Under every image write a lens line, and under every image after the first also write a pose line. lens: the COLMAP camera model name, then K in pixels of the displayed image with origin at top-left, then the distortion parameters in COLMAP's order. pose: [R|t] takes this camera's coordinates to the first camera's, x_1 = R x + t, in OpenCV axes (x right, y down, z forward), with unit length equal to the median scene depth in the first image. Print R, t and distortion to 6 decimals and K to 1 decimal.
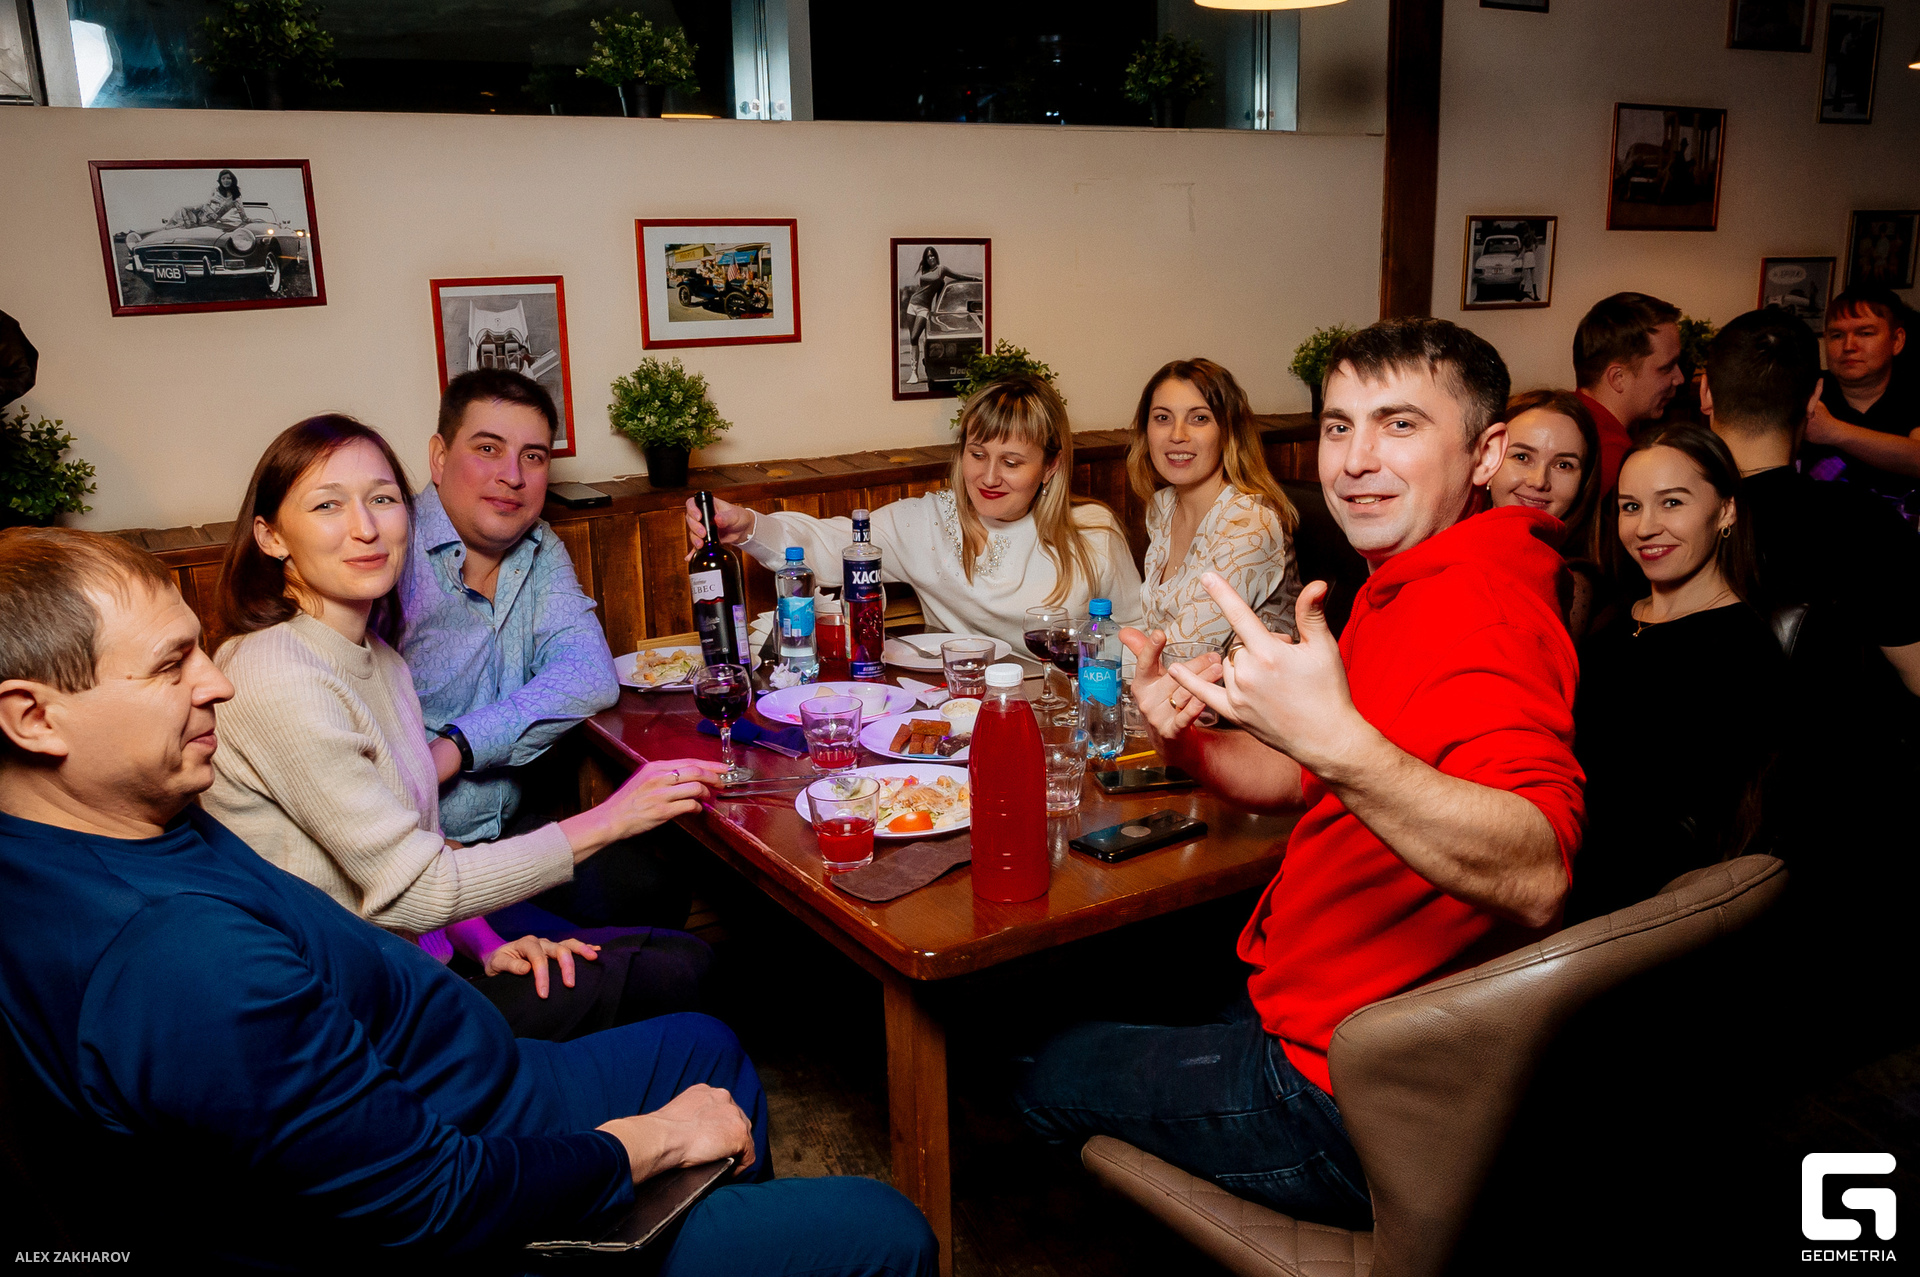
lens RADIAL K [[1499.4, 0, 959.2], [0, 1499.4, 644.1], [0, 0, 1]] dist [-0.010021, 0.012103]
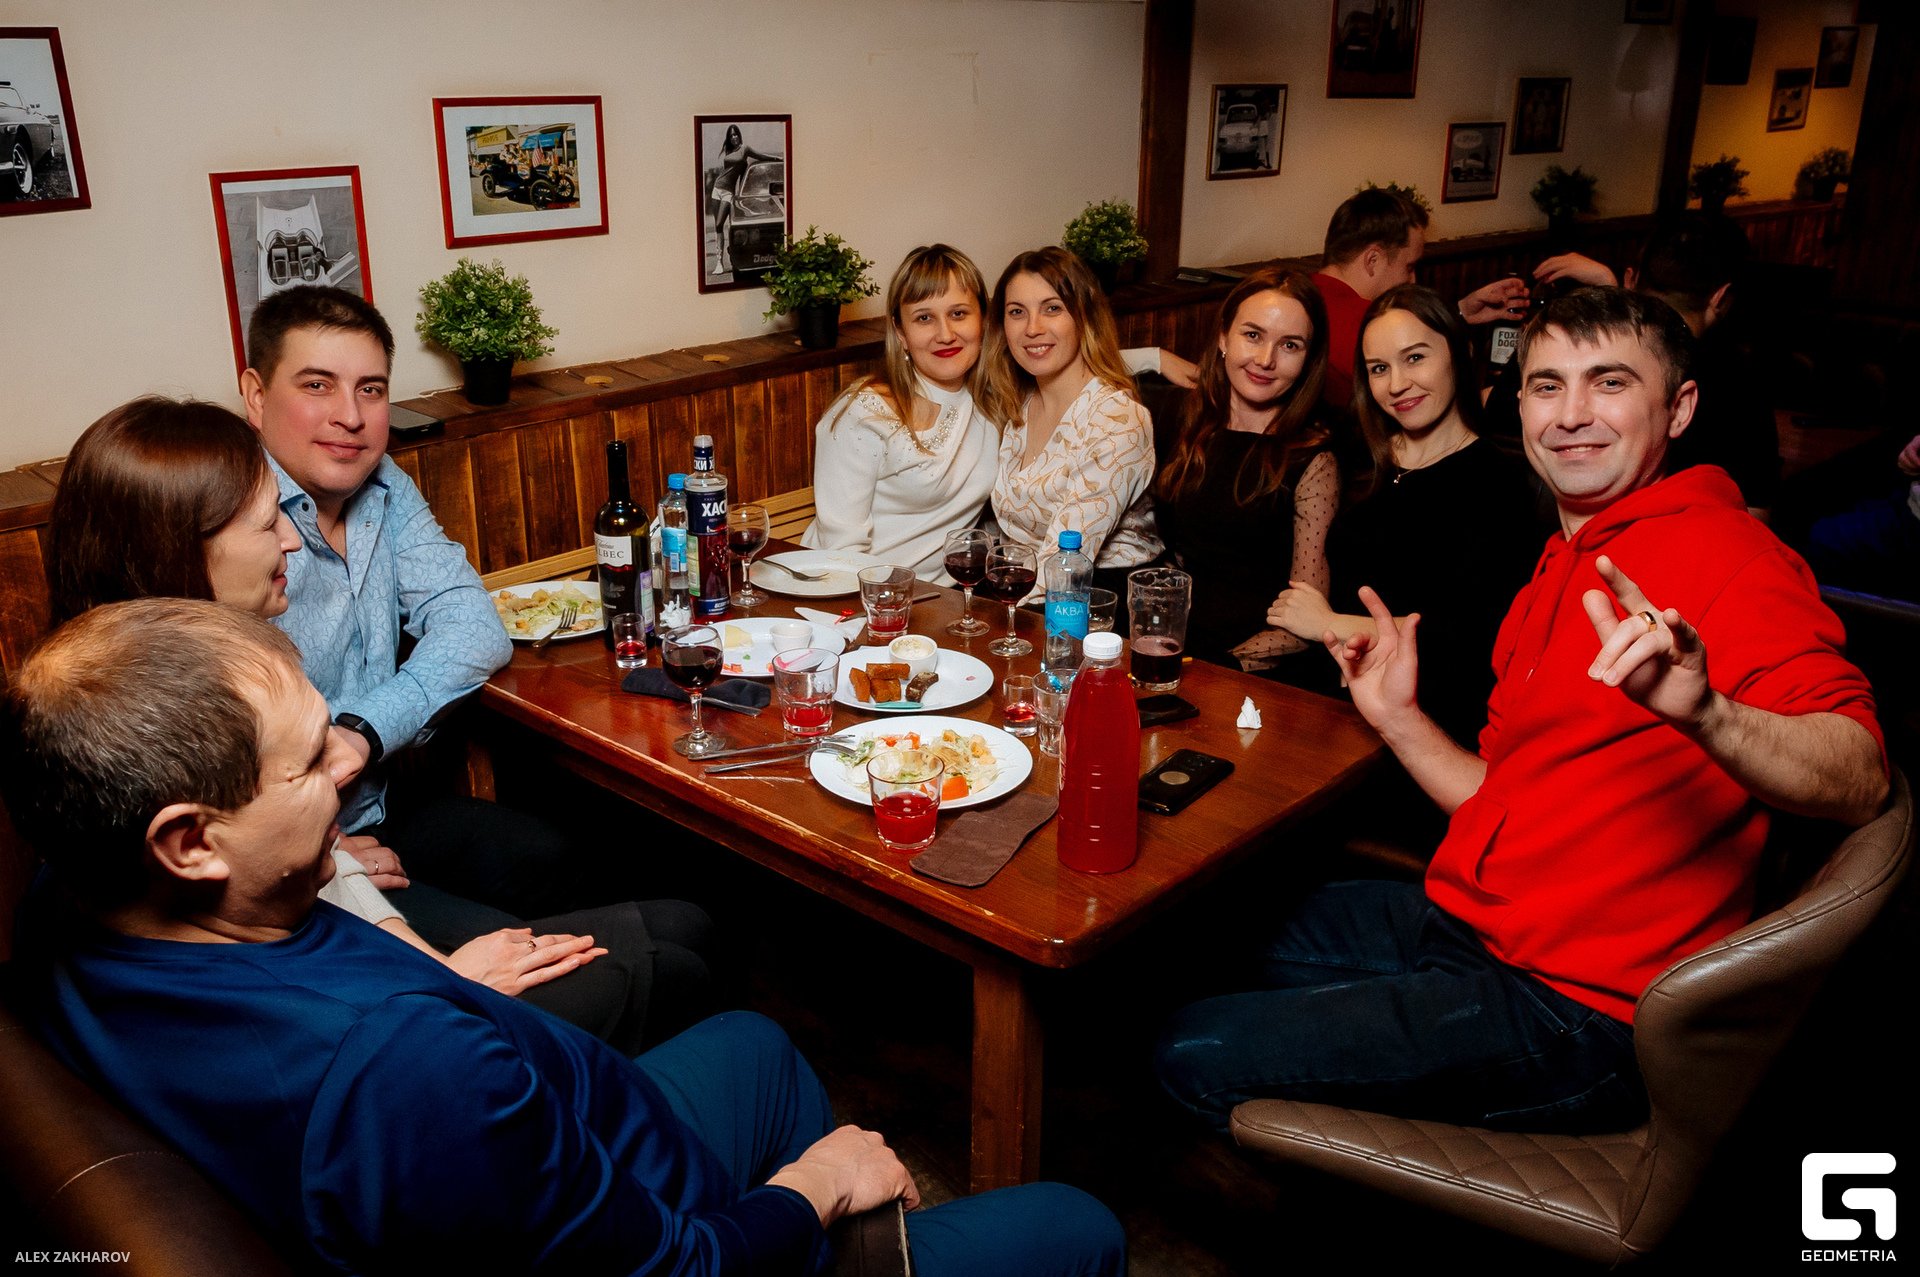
lens RADIAL K [[1618.2, 0, 961.4], [0, 1618.2, 632.5], [0, 0, 1]] dist [-0.011202, 0.033695]
pose [[0.955269, -0.083627, 0.283668, -0.205926], [0.060252, 0.994103, 0.090164, -0.038773], [-0.289536, -0.069039, 0.954674, -0.009939]]
